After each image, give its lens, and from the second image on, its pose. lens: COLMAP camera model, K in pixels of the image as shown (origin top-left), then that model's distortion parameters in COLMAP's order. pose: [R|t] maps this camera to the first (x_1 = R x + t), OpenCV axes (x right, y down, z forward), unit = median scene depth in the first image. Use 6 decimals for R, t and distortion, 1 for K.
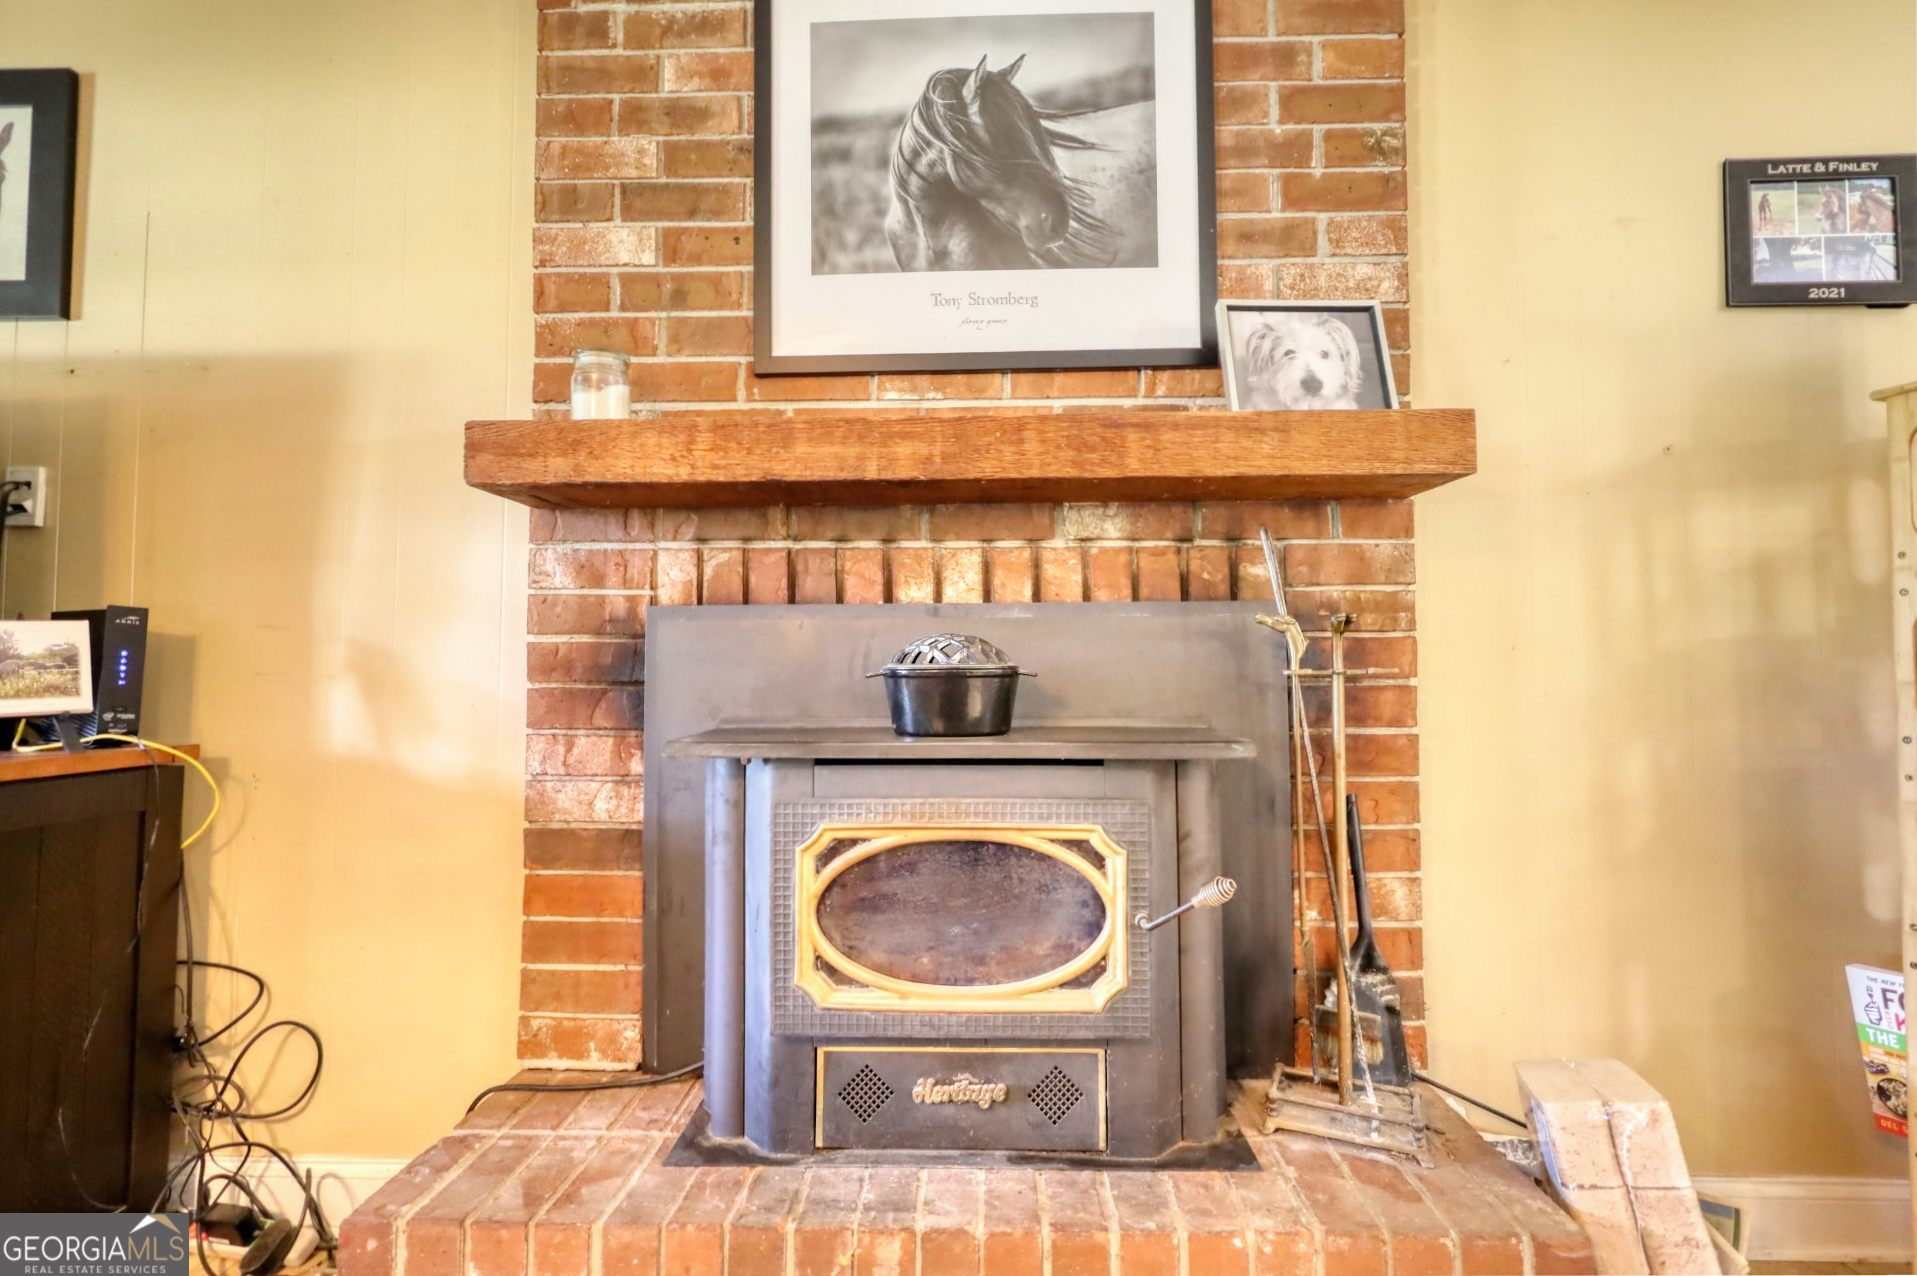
lens RADIAL K [[901.4, 0, 963.8], [0, 901.4, 638.4], [0, 0, 1]] dist [-0.002838, 0.001693]
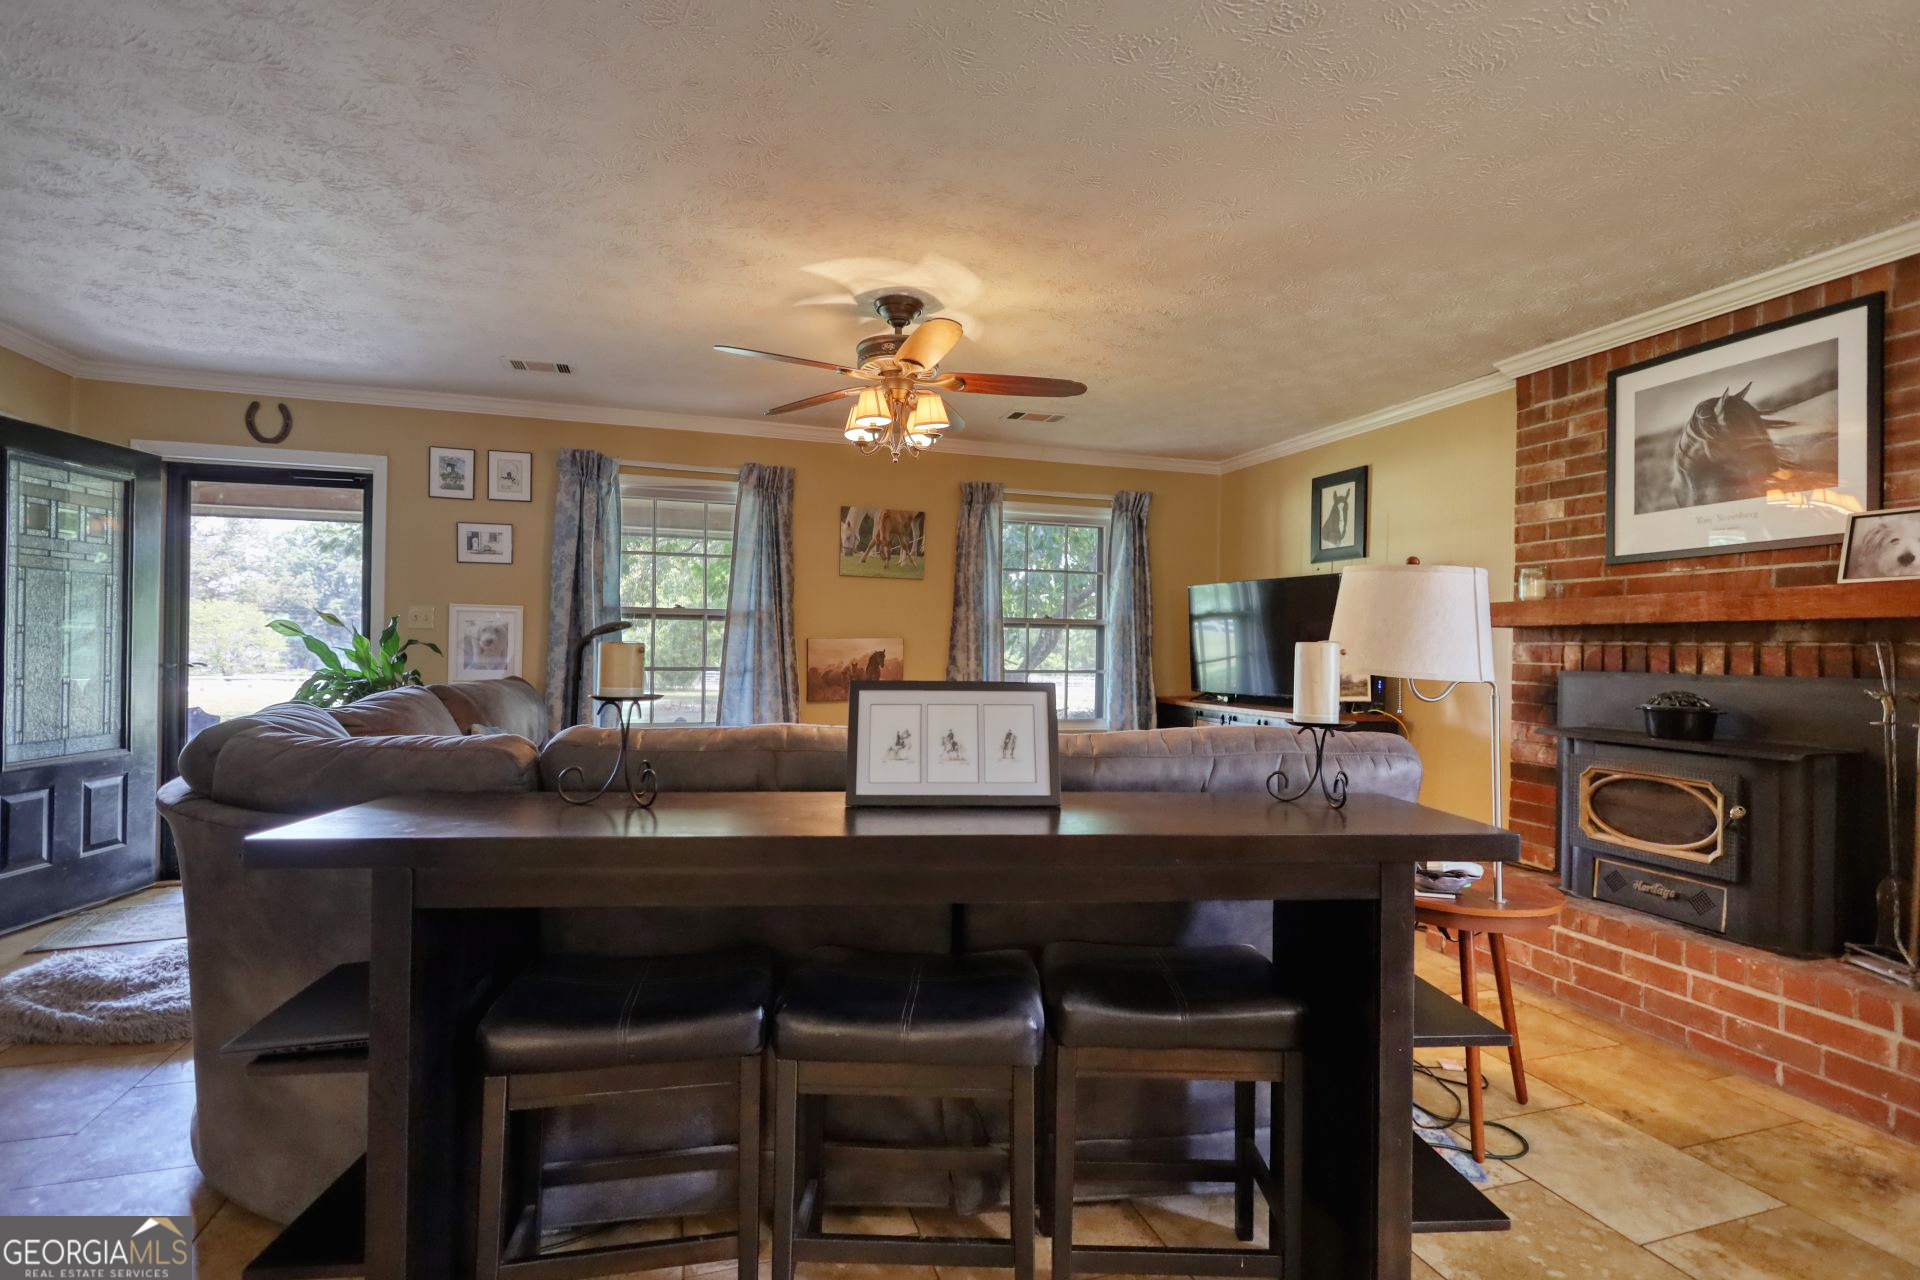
lens RADIAL K [[902.9, 0, 957.3], [0, 902.9, 646.2], [0, 0, 1]] dist [-0.002838, 0.001693]
pose [[0.334069, 0.005716, -0.942531, 1.283972], [0.011492, 0.999883, 0.010137, -0.137752], [0.942478, -0.014218, 0.333964, -1.187568]]
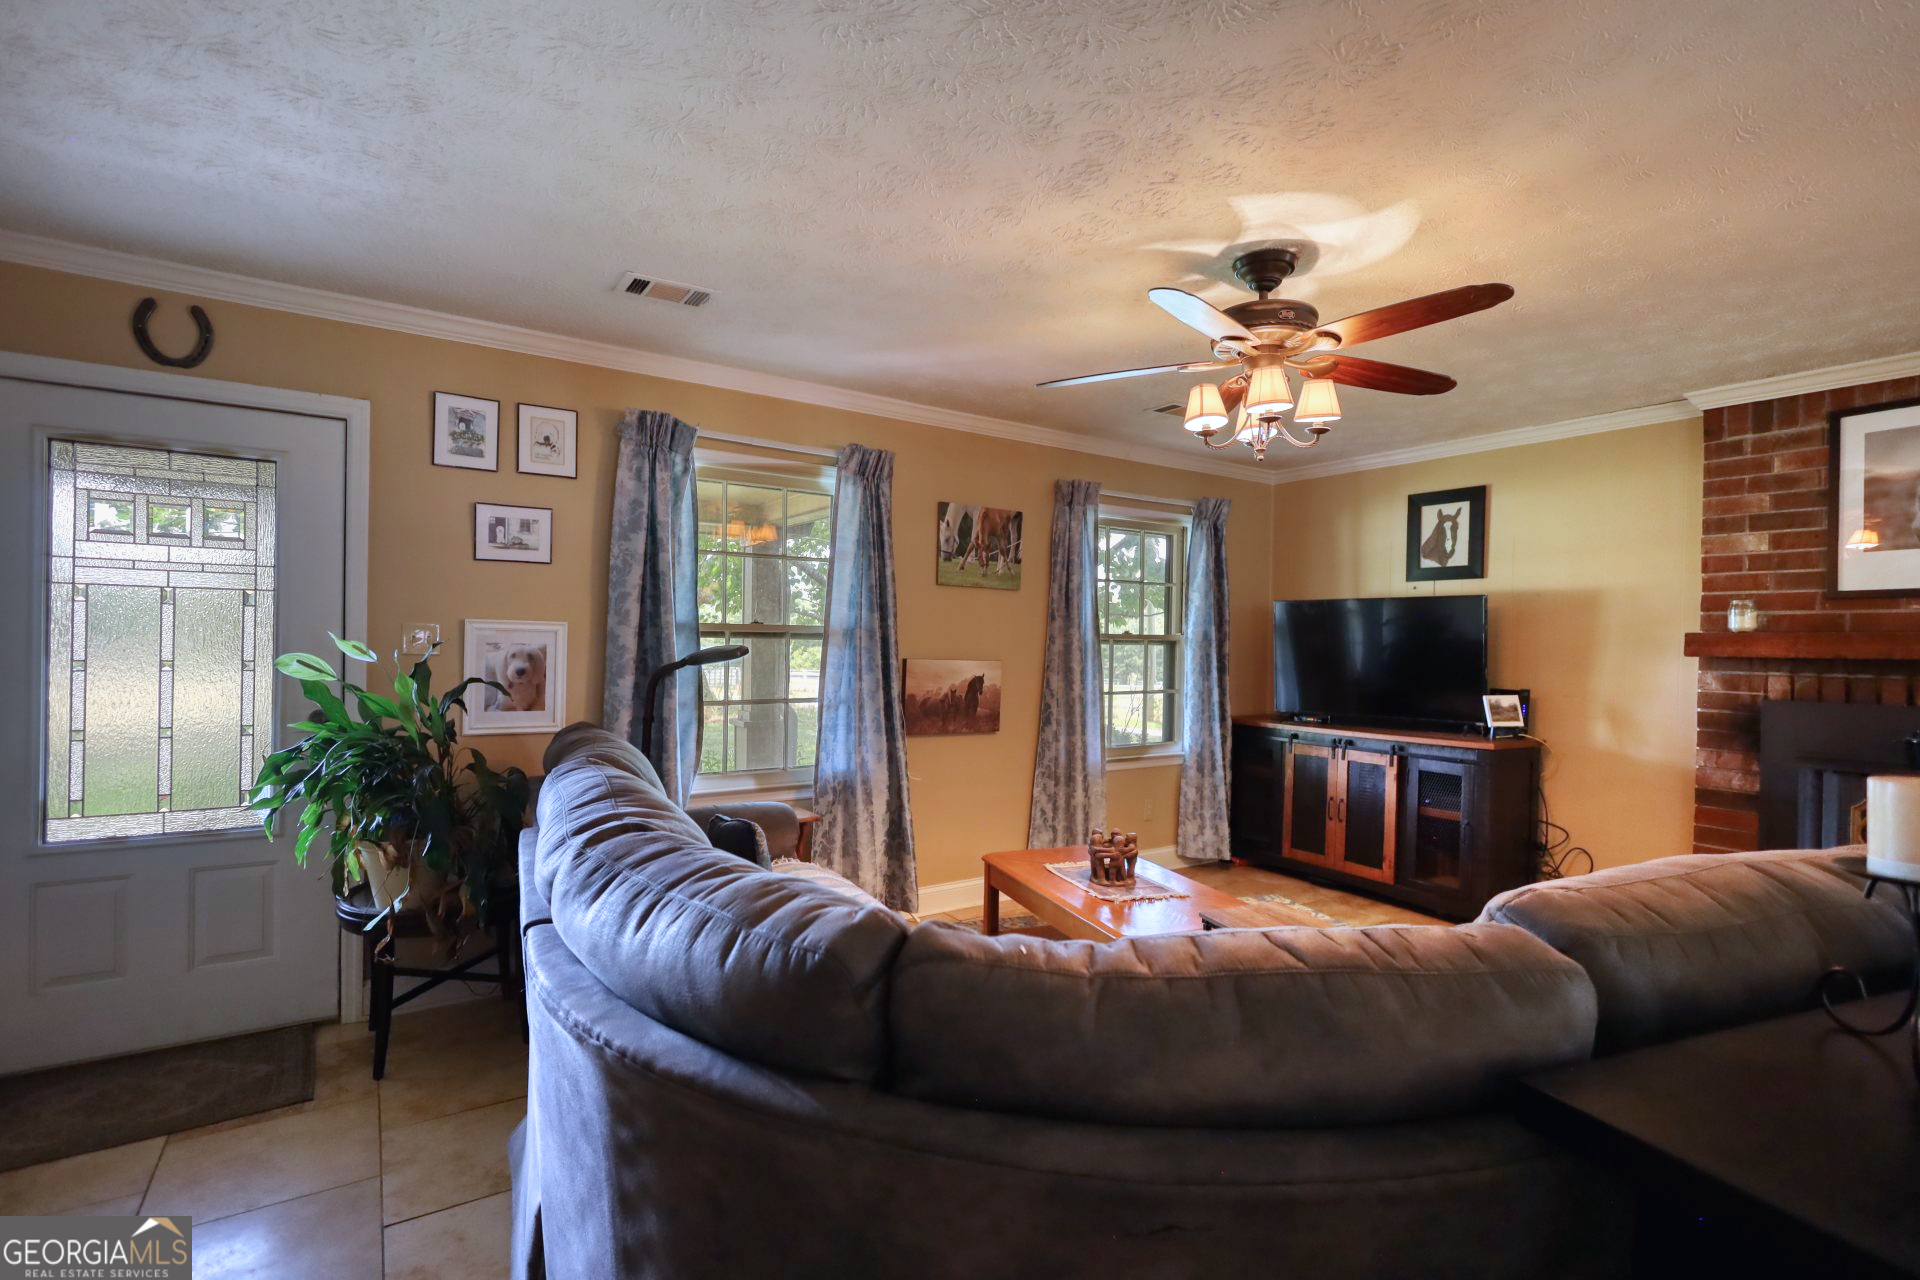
lens RADIAL K [[902.9, 0, 970.5], [0, 902.9, 649.3], [0, 0, 1]] dist [-0.002838, 0.001693]
pose [[0.588519, 0.016375, -0.808318, 0.325215], [0.006552, 0.999665, 0.025021, -0.237836], [0.808457, -0.020022, 0.588214, -2.022553]]
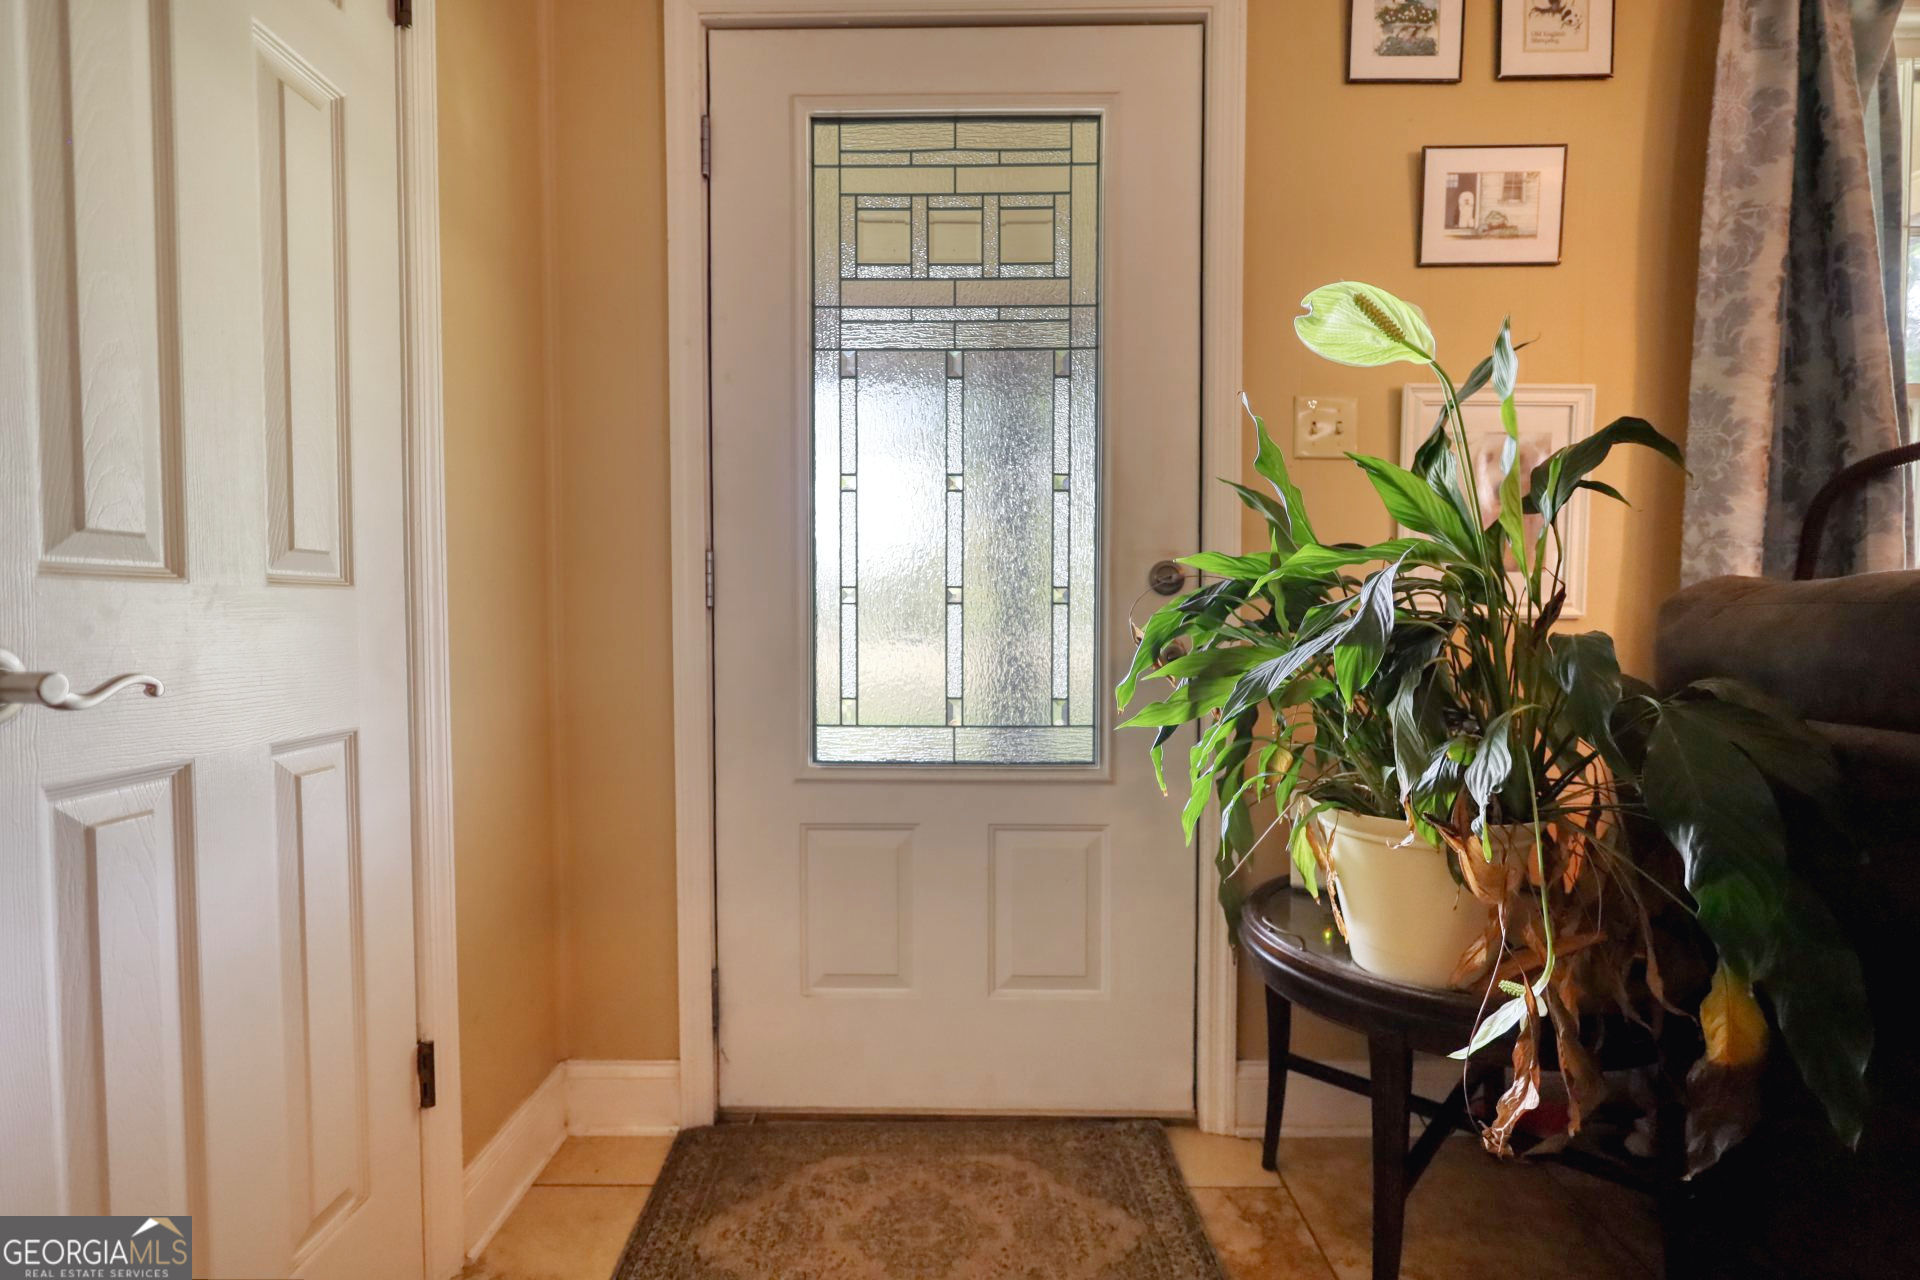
lens RADIAL K [[902.9, 0, 941.1], [0, 902.9, 643.5], [0, 0, 1]] dist [-0.002838, 0.001693]
pose [[0.014314, 0.037314, -0.999201, -0.950344], [0.031408, 0.998794, 0.037749, -0.026793], [0.999404, -0.031924, 0.013124, -2.289775]]
